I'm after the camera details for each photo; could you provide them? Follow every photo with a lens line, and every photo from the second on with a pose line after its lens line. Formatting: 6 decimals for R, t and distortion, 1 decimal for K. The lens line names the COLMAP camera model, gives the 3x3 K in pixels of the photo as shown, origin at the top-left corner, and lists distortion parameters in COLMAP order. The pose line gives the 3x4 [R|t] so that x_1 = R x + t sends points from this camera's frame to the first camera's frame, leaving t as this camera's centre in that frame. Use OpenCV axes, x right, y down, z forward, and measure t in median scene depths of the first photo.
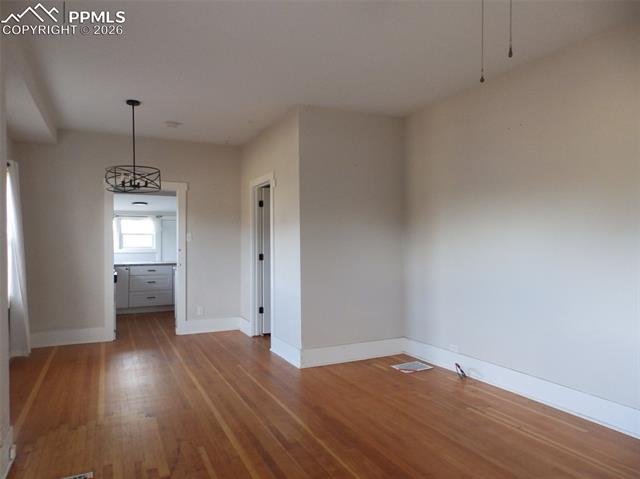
lens RADIAL K [[440.0, 0, 322.6], [0, 440.0, 240.8], [0, 0, 1]] dist [0.024556, -0.005184]
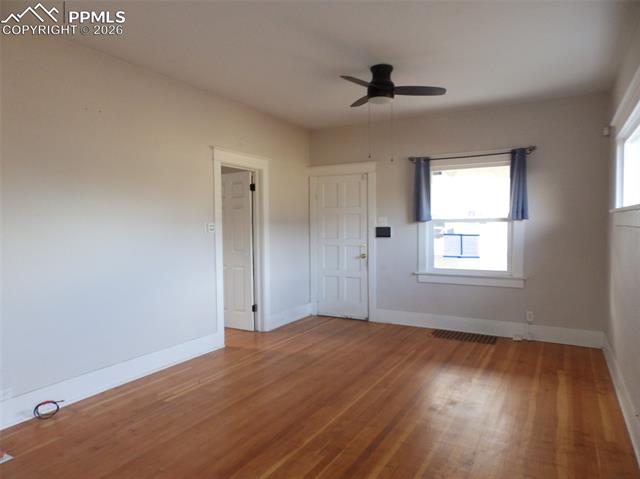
lens RADIAL K [[440.0, 0, 320.8], [0, 440.0, 238.4], [0, 0, 1]] dist [0.024556, -0.005184]
pose [[-0.568515, -0.019363, 0.822445, -0.720145], [0.006533, 0.999585, 0.028050, -0.009496], [-0.822647, 0.021320, -0.568152, 1.360439]]
